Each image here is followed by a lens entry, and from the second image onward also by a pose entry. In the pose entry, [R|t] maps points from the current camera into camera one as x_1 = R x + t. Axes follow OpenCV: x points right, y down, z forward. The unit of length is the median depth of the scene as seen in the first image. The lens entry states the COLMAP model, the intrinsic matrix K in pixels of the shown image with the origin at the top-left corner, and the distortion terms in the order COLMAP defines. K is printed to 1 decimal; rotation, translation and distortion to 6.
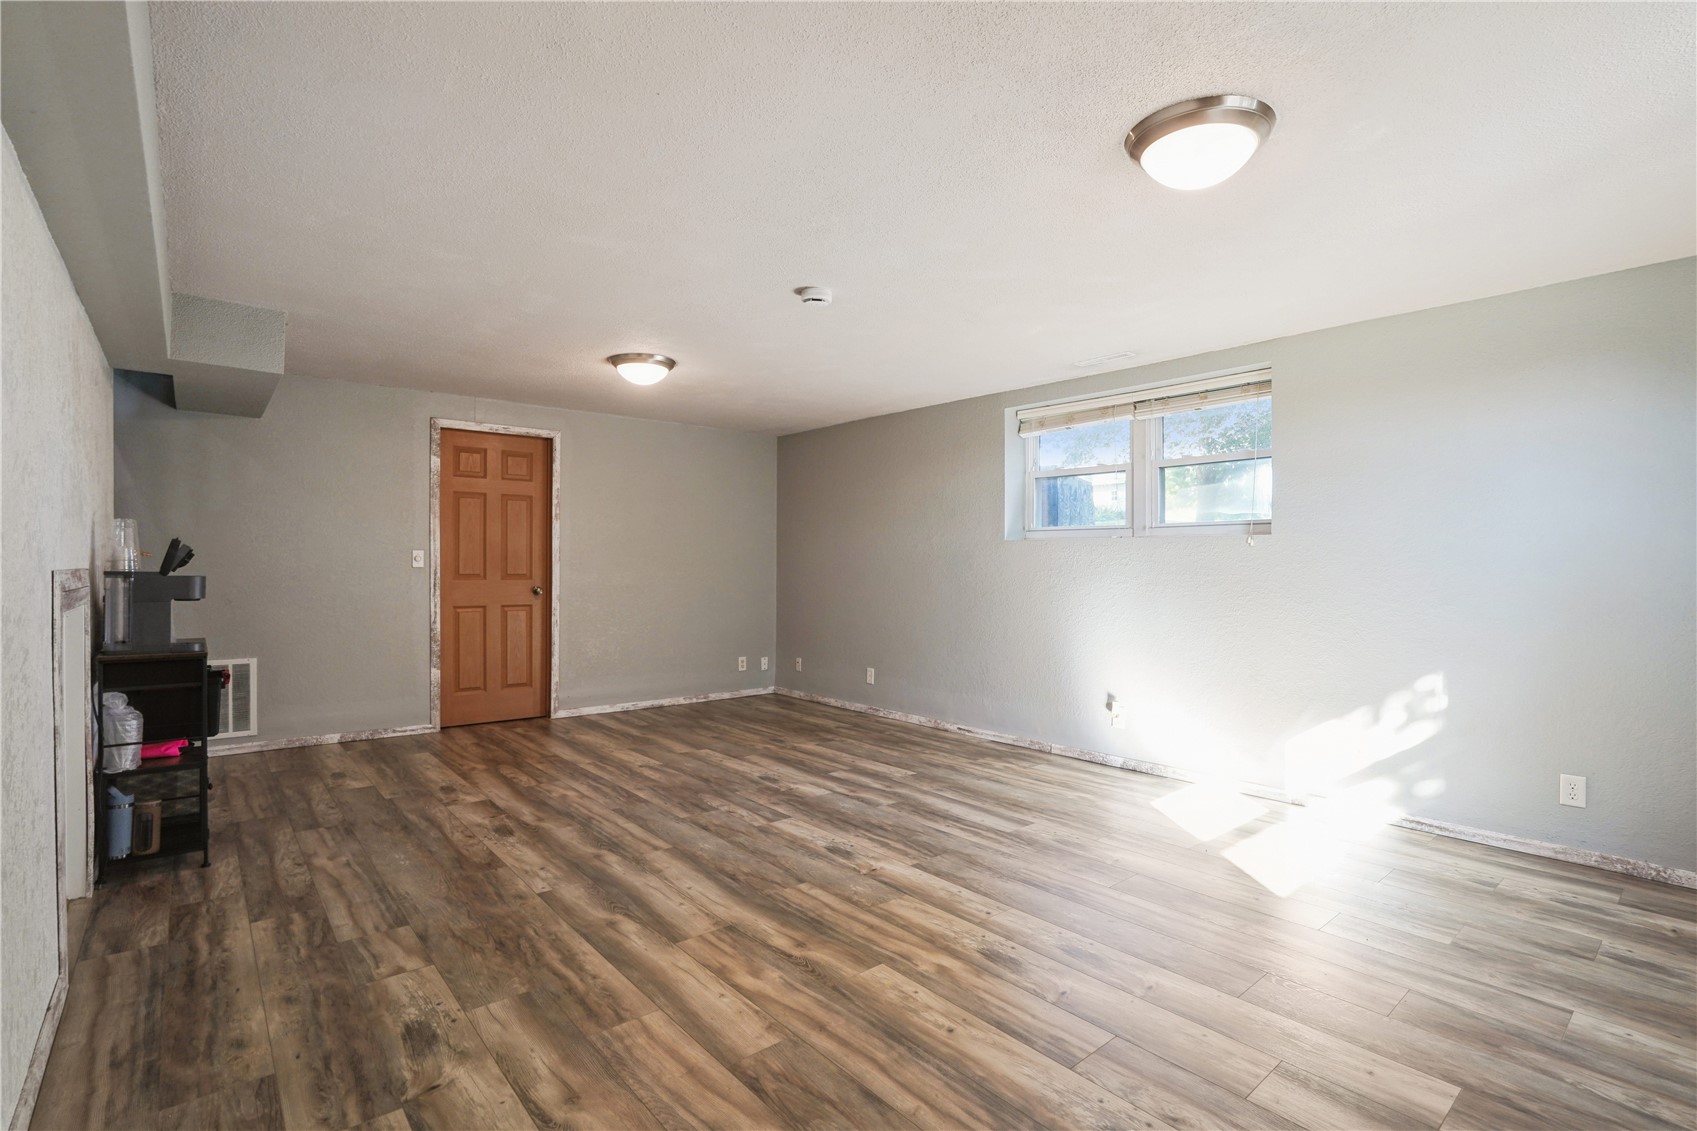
lens RADIAL K [[803.7, 0, 869.1], [0, 803.7, 563.6], [0, 0, 1]] dist [-0.062379, 0.029212]
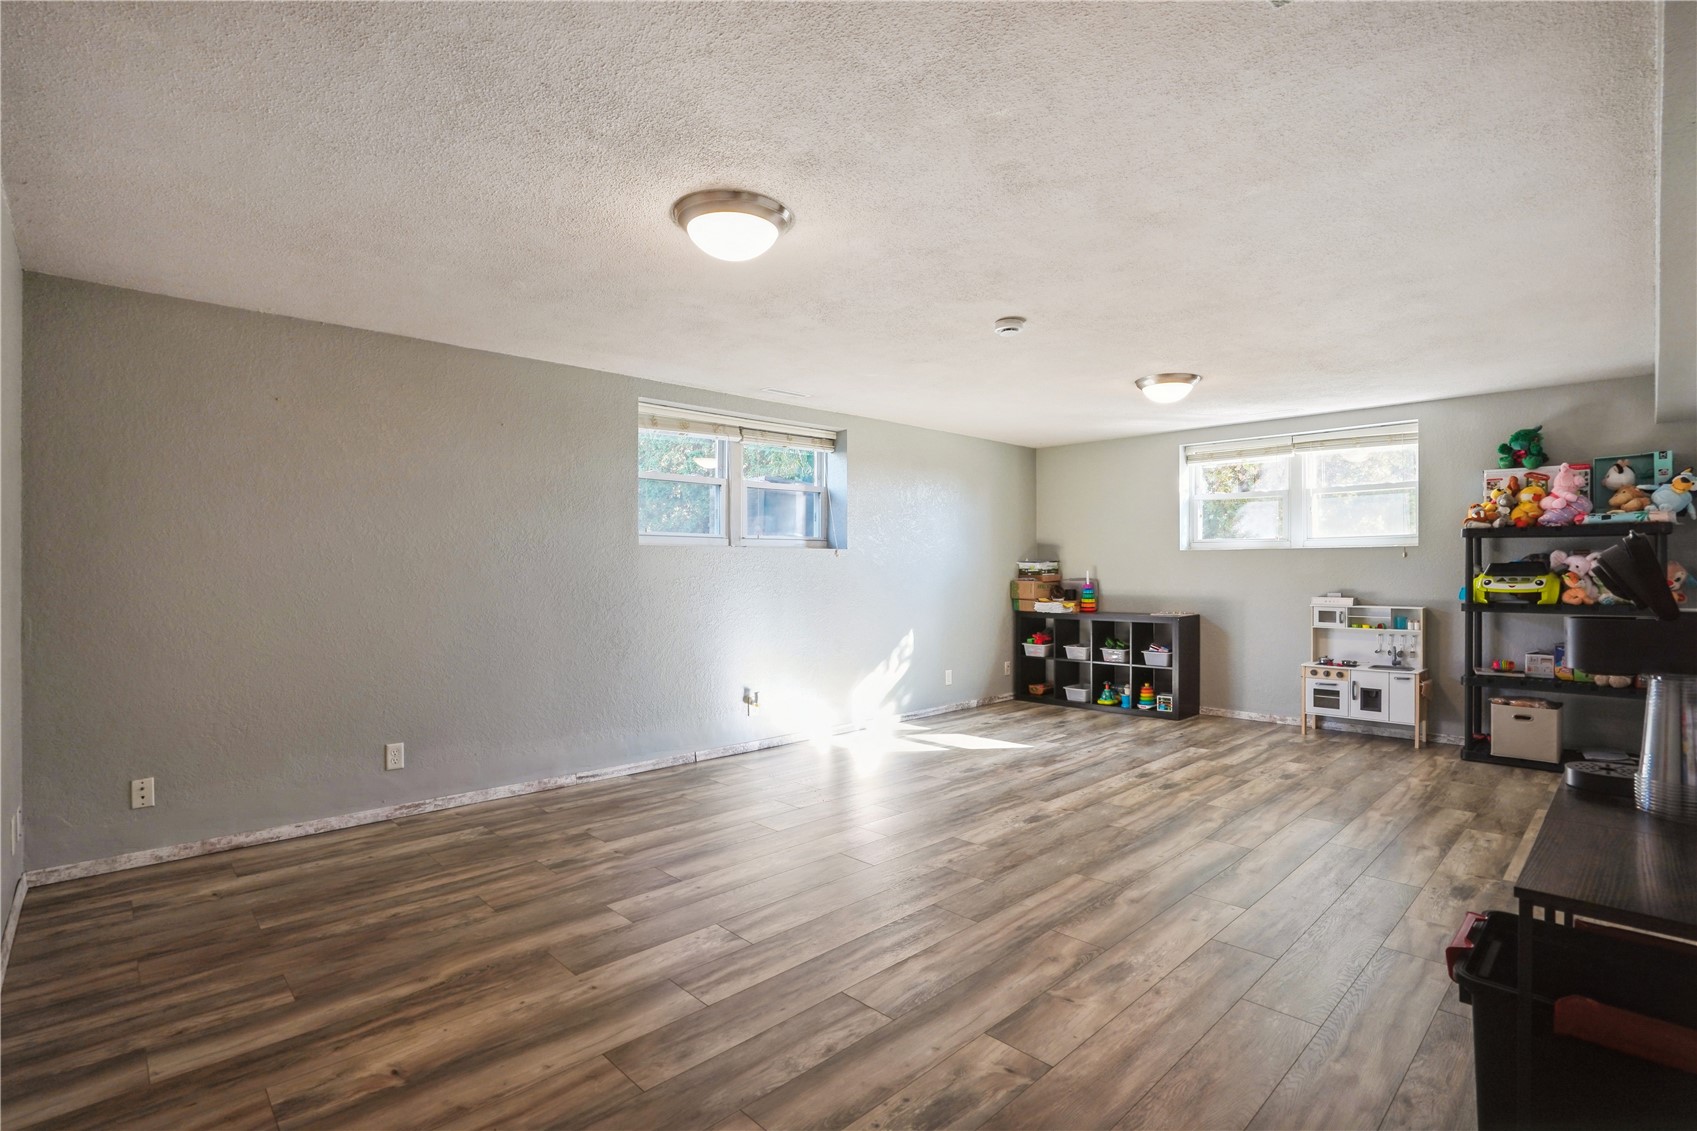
lens RADIAL K [[794.9, 0, 845.7], [0, 794.9, 571.4], [0, 0, 1]] dist [-0.064832, 0.027093]
pose [[-0.042714, -0.008324, 0.999053, -1.097928], [0.000481, 0.999965, 0.008352, -0.010298], [-0.999087, 0.000837, -0.042709, 1.239961]]
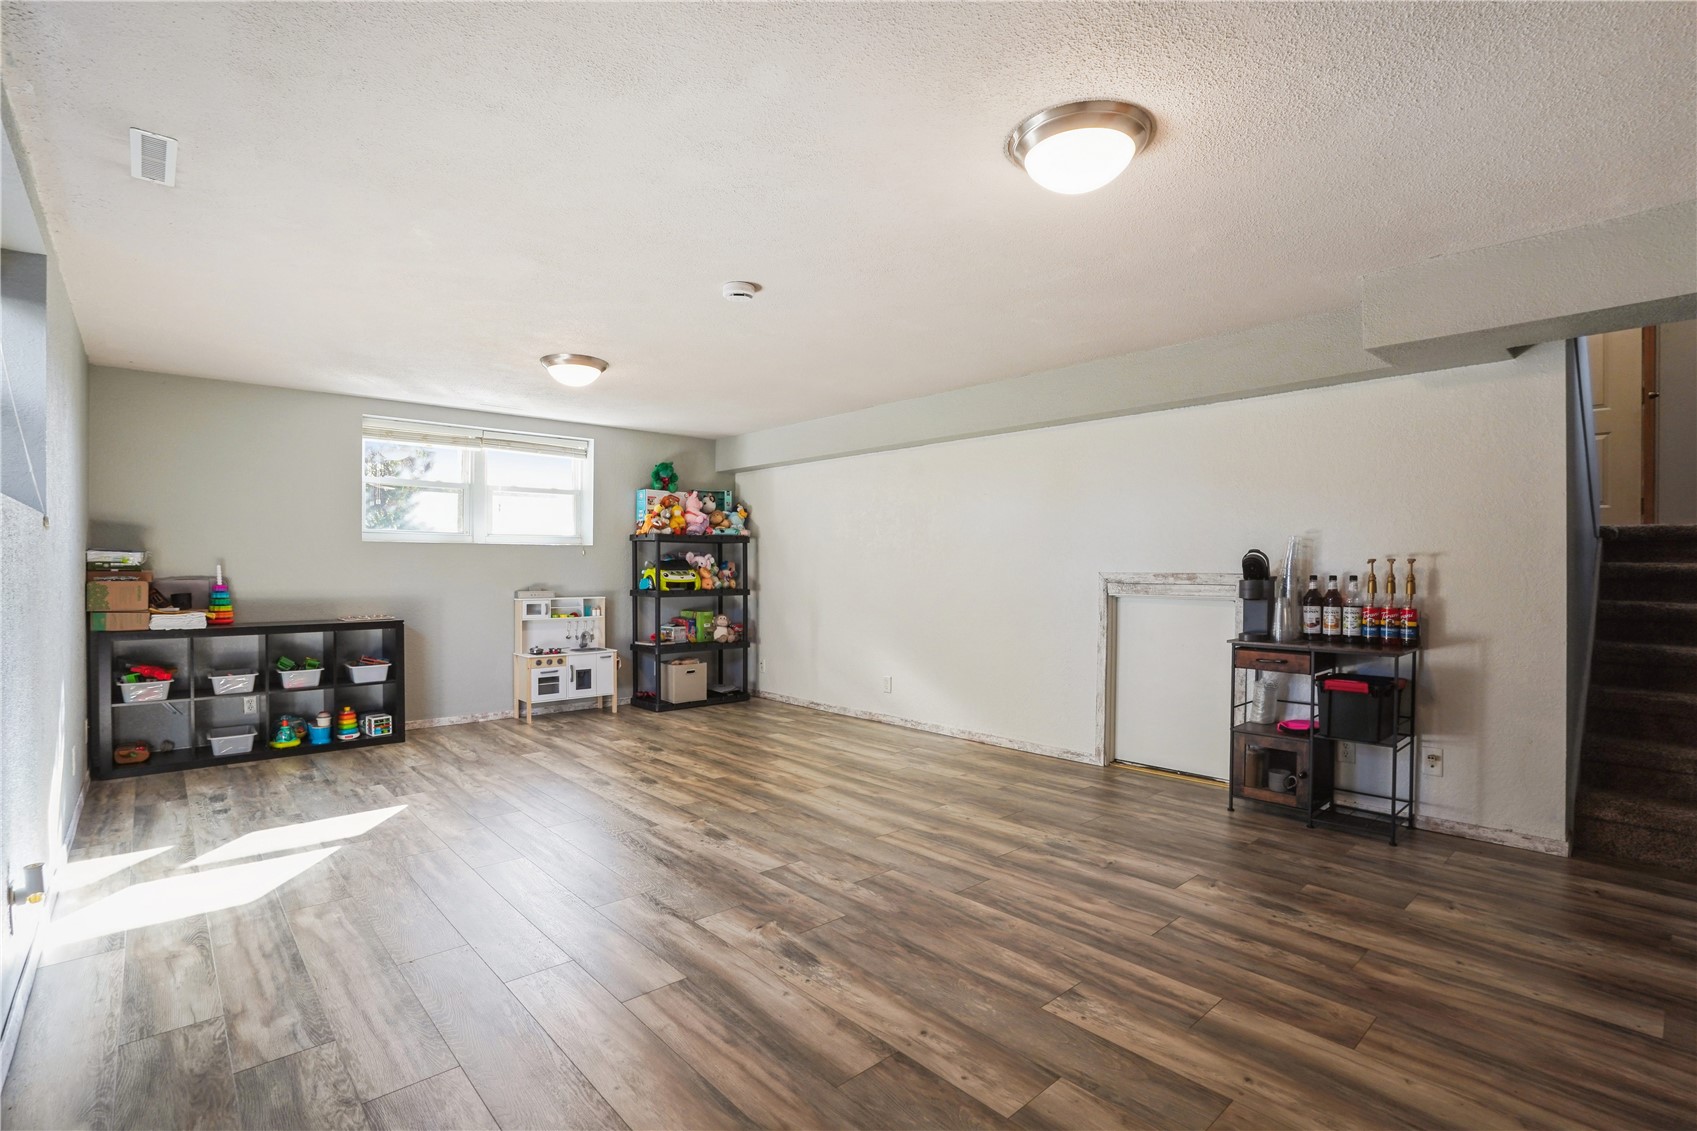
lens RADIAL K [[794.9, 0, 845.7], [0, 794.9, 571.4], [0, 0, 1]] dist [-0.064832, 0.027093]
pose [[-0.999974, -0.007170, -0.001161, -0.192975], [-0.007174, 0.999969, 0.003092, 0.004257], [0.001139, 0.003101, -0.999995, 1.918139]]
